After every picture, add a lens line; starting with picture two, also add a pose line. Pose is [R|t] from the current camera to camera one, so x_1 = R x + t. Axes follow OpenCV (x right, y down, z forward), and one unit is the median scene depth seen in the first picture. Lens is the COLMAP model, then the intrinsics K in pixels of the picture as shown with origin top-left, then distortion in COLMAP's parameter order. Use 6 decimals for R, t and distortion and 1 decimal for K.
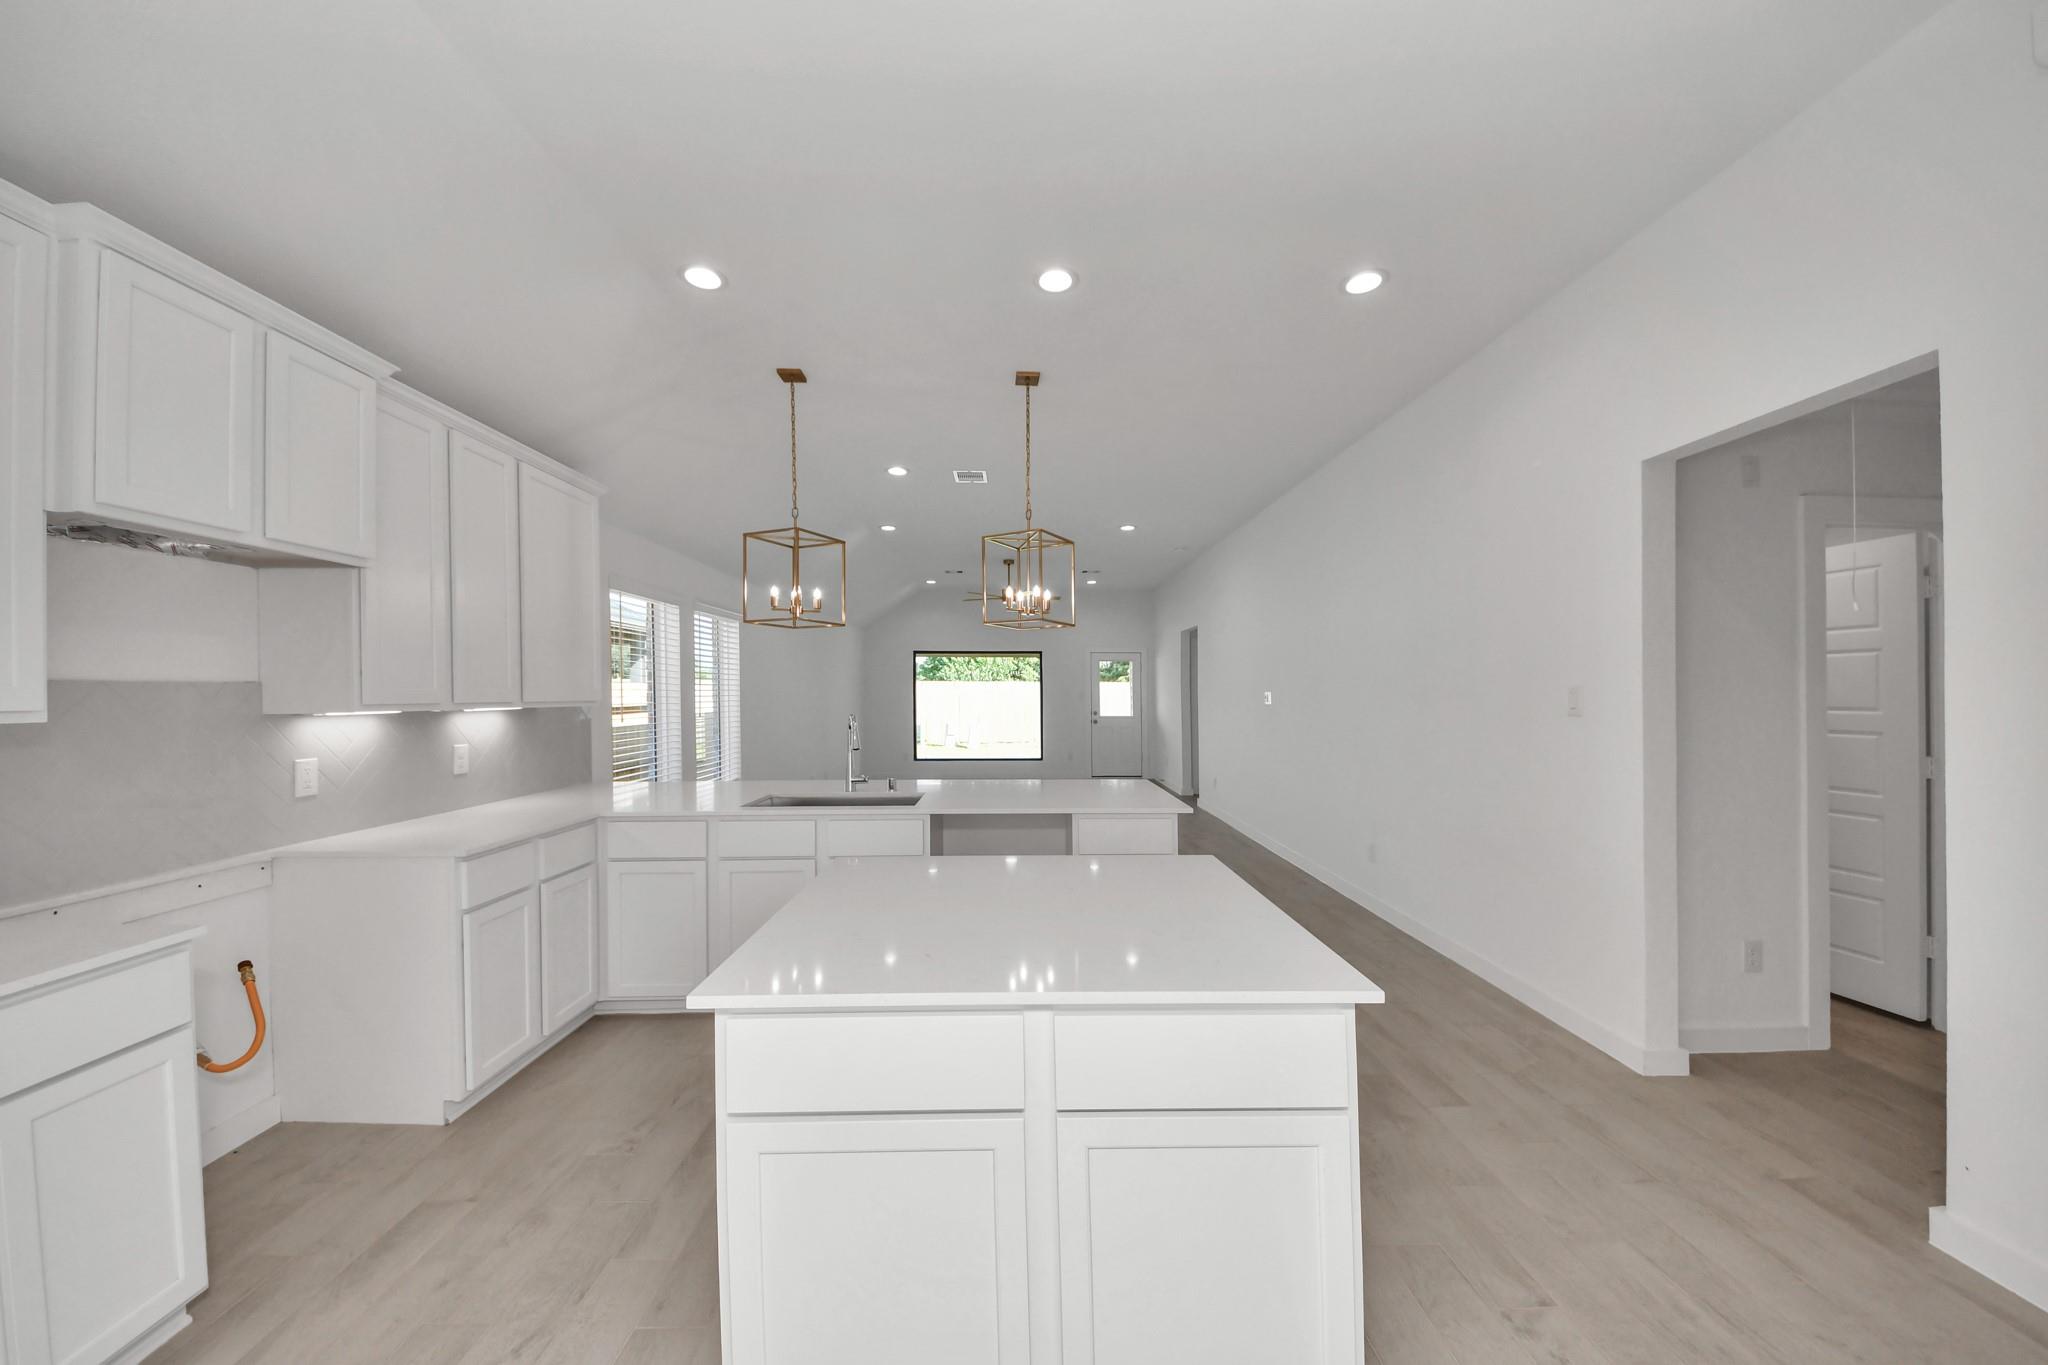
lens RADIAL K [[728.5, 0, 1025.1], [0, 728.5, 697.6], [0, 0, 1]] dist [0.005931, -0.002466]
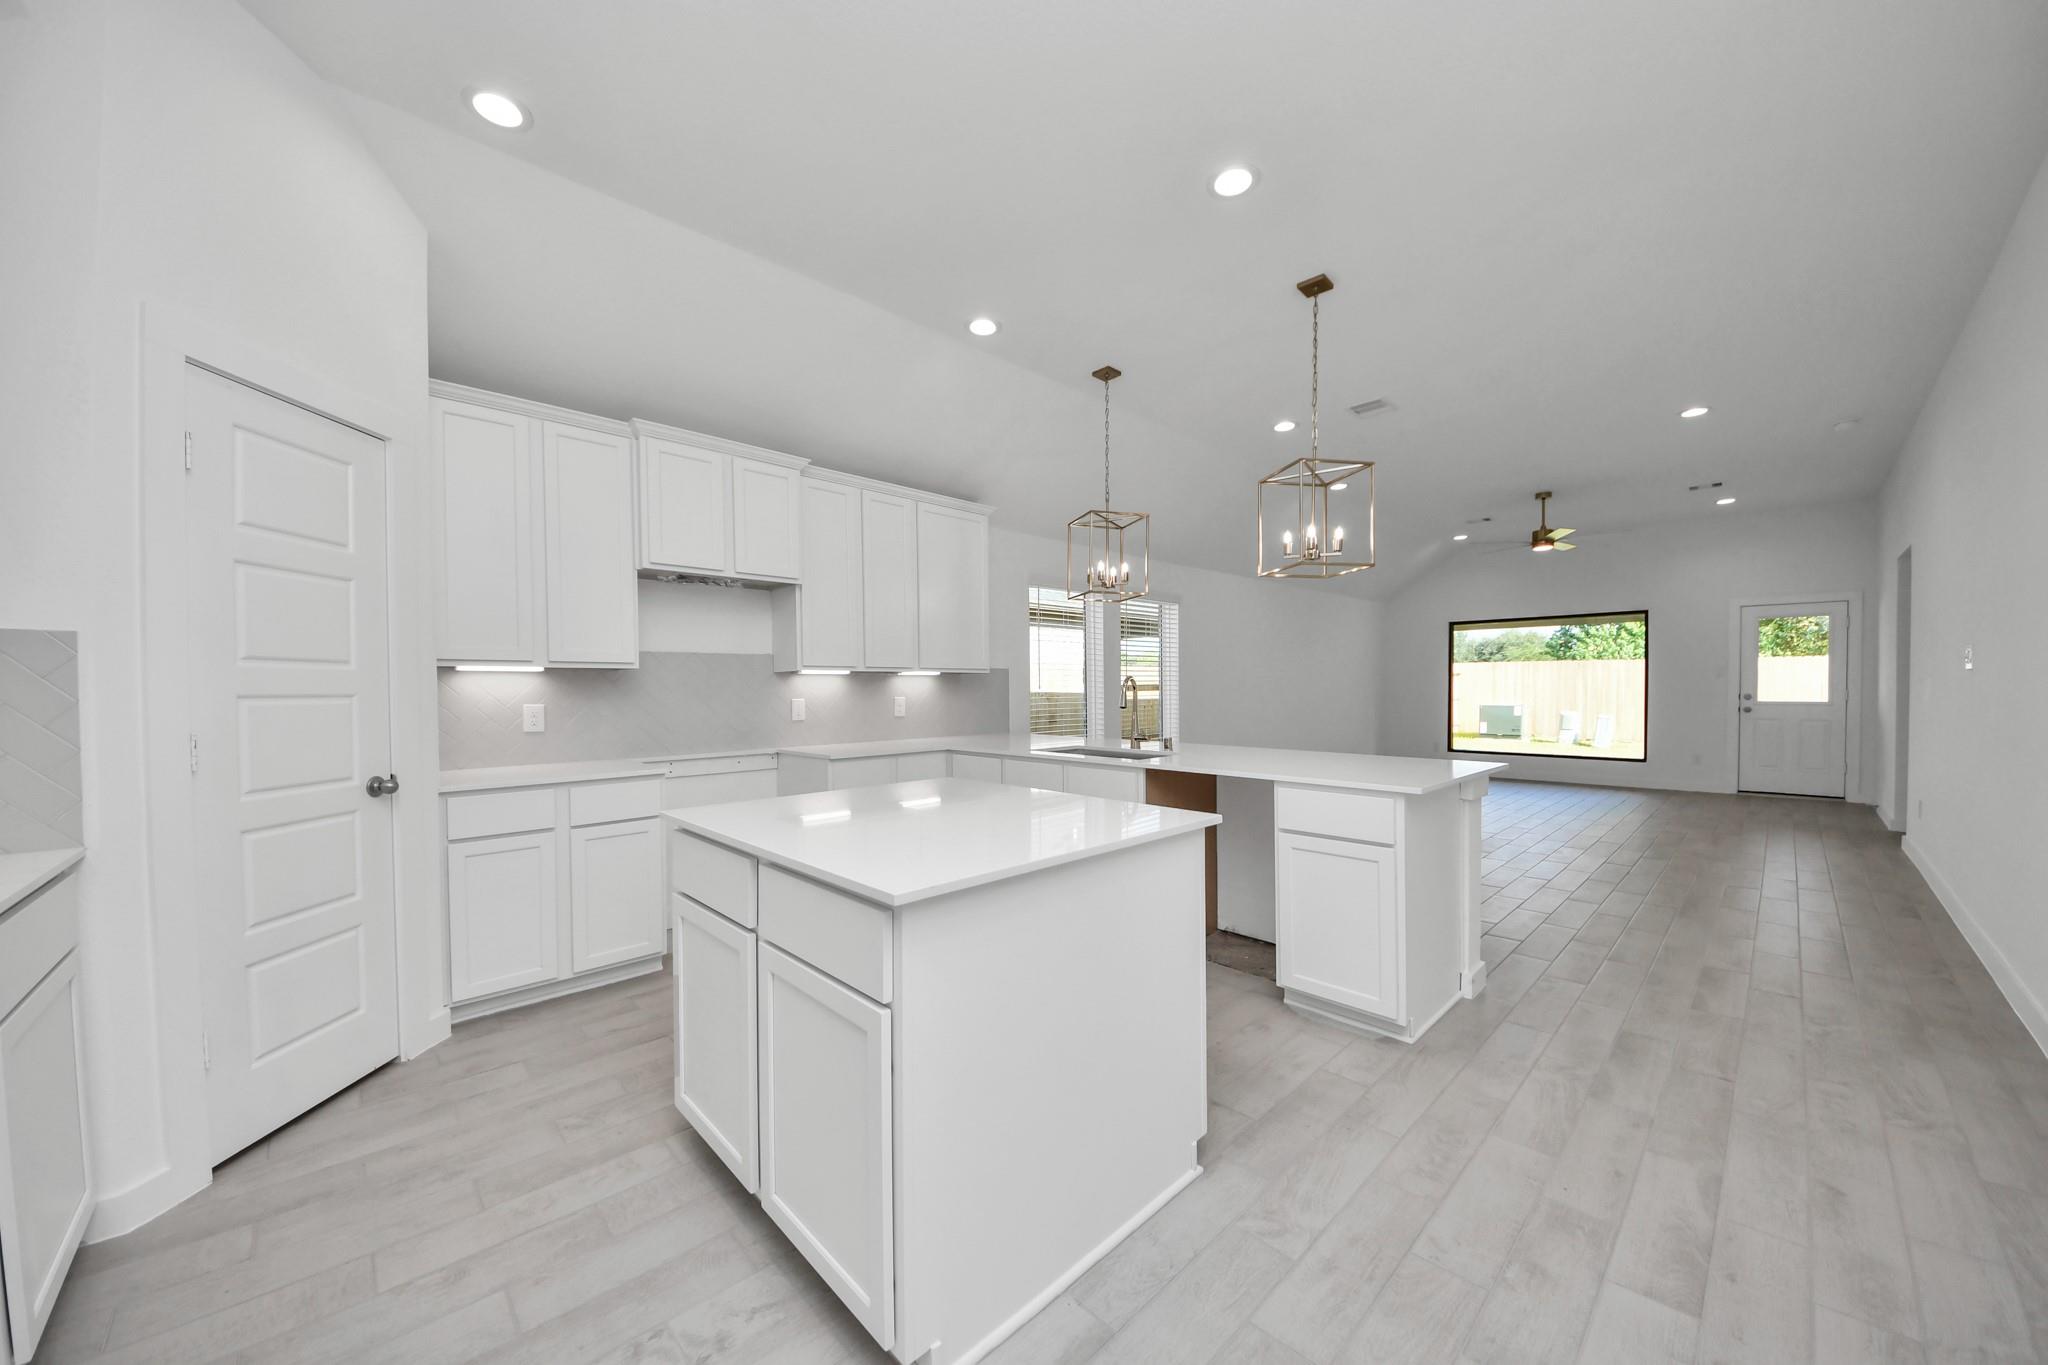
lens RADIAL K [[728.5, 0, 1044.1], [0, 728.5, 698.9], [0, 0, 1]] dist [0.005931, -0.002466]
pose [[0.684409, 0.008466, -0.729050, 0.458965], [0.001337, 0.999916, 0.012867, 0.044053], [0.729097, -0.009781, 0.684340, 0.170831]]
